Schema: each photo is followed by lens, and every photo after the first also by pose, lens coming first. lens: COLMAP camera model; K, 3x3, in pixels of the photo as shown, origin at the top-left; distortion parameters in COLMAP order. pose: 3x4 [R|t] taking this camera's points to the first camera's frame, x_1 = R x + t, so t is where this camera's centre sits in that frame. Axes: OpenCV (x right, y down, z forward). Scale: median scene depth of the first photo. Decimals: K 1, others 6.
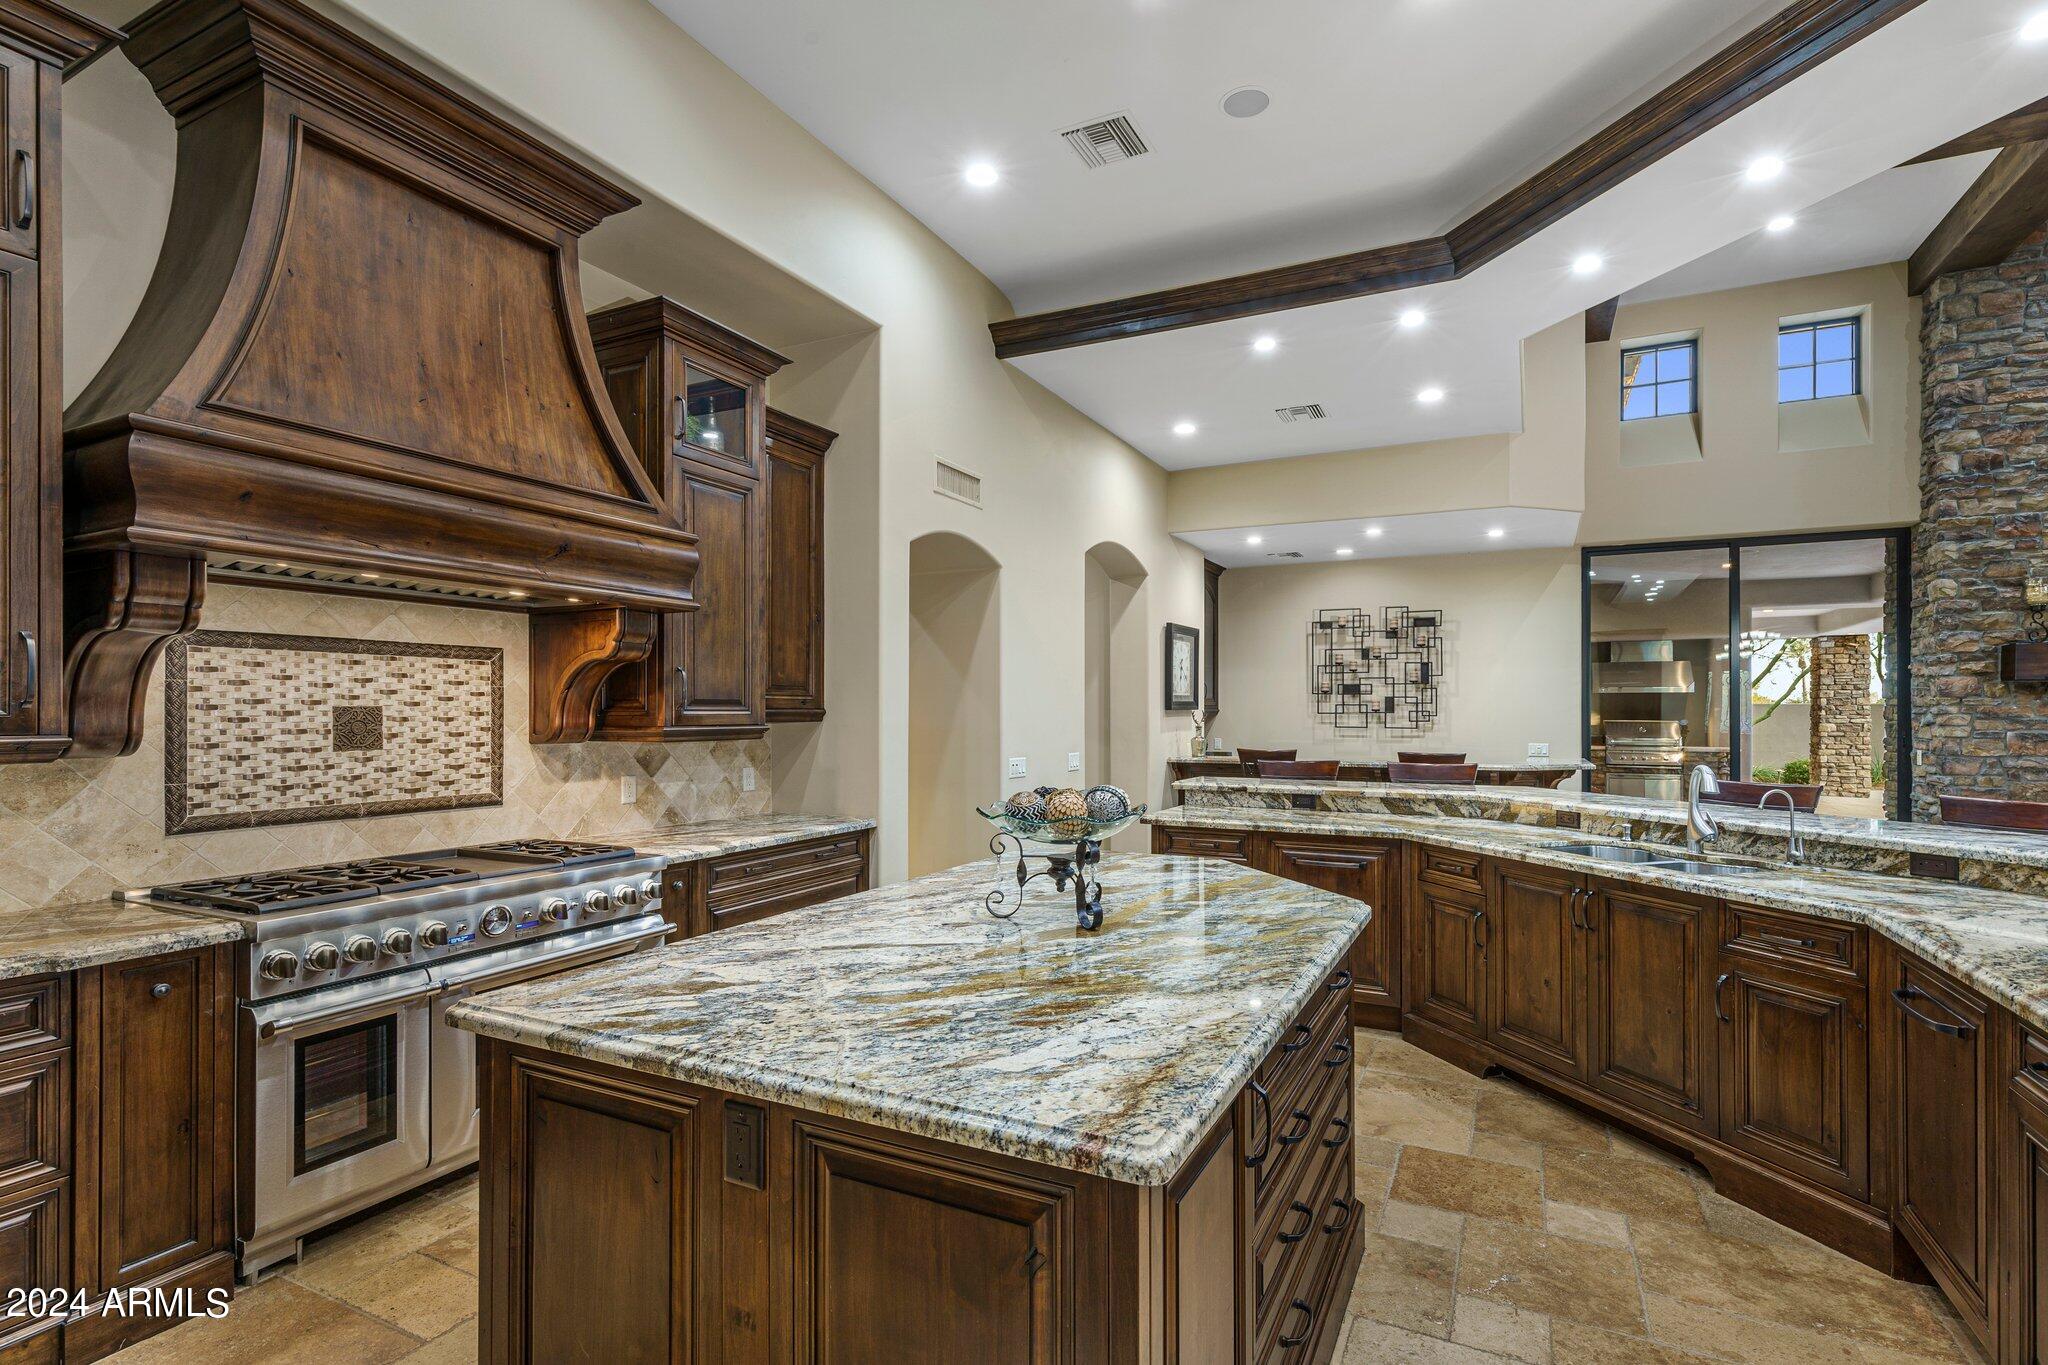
lens RADIAL K [[974.4, 0, 1085.0], [0, 974.4, 705.4], [0, 0, 1]] dist [0.007413, -0.000577]
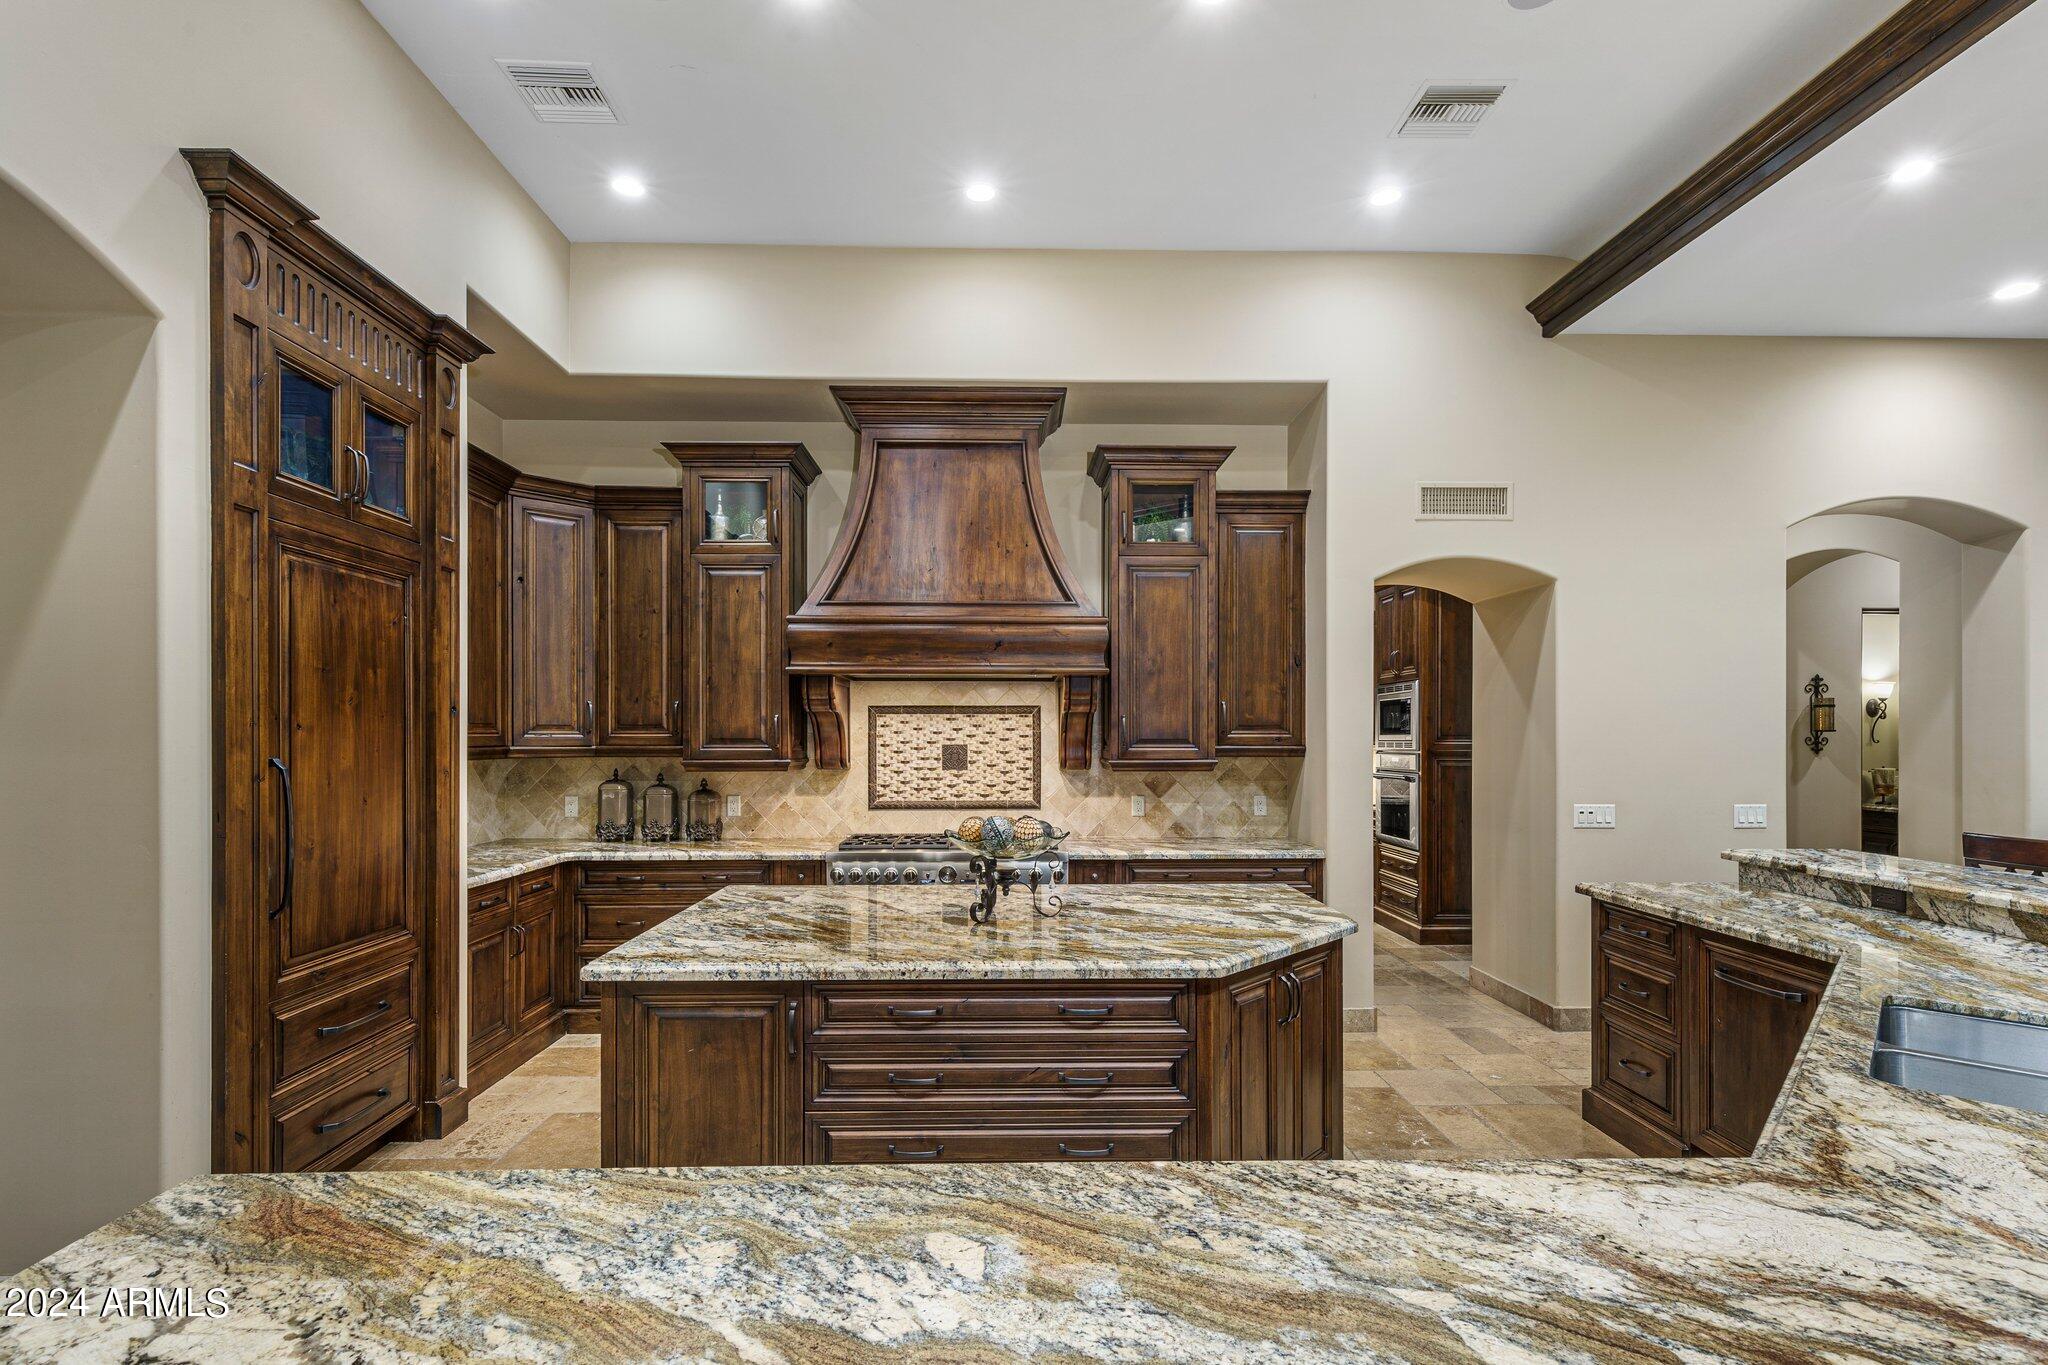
lens RADIAL K [[974.4, 0, 1017.1], [0, 974.4, 726.8], [0, 0, 1]] dist [0.007413, -0.000577]
pose [[0.435453, -0.006630, -0.900187, 0.802968], [0.007065, 0.999967, -0.003947, -0.021425], [0.900184, -0.004641, 0.435485, 0.329072]]
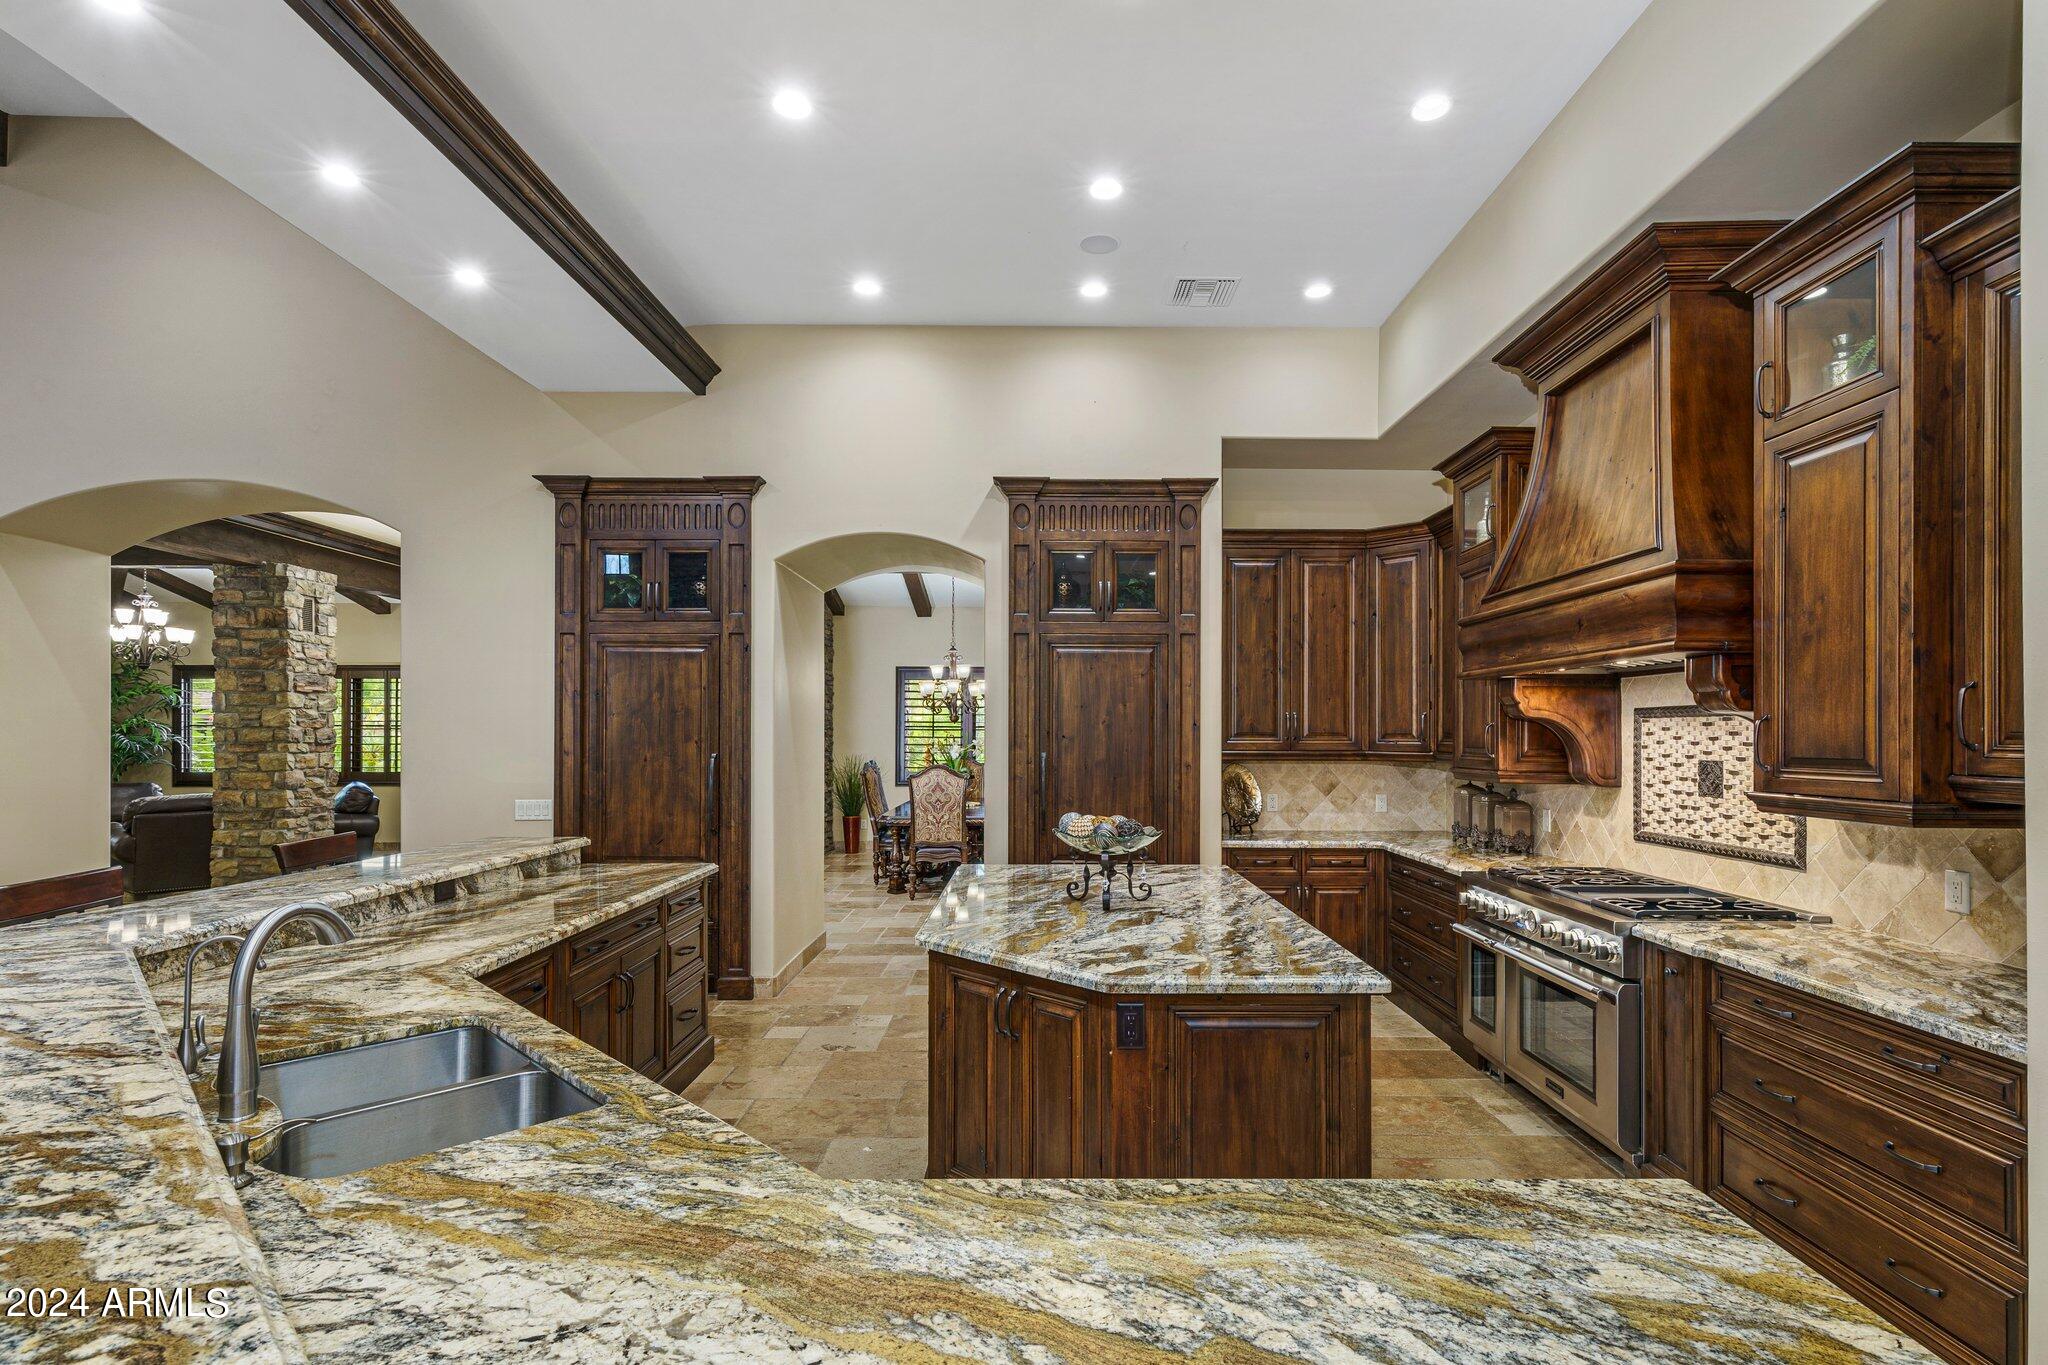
lens RADIAL K [[974.4, 0, 1039.6], [0, 974.4, 738.0], [0, 0, 1]] dist [0.007413, -0.000577]
pose [[-0.912150, -0.000682, -0.409857, 0.473425], [0.000997, 0.999992, -0.003883, -0.021722], [0.409856, -0.003950, -0.912142, 1.653210]]
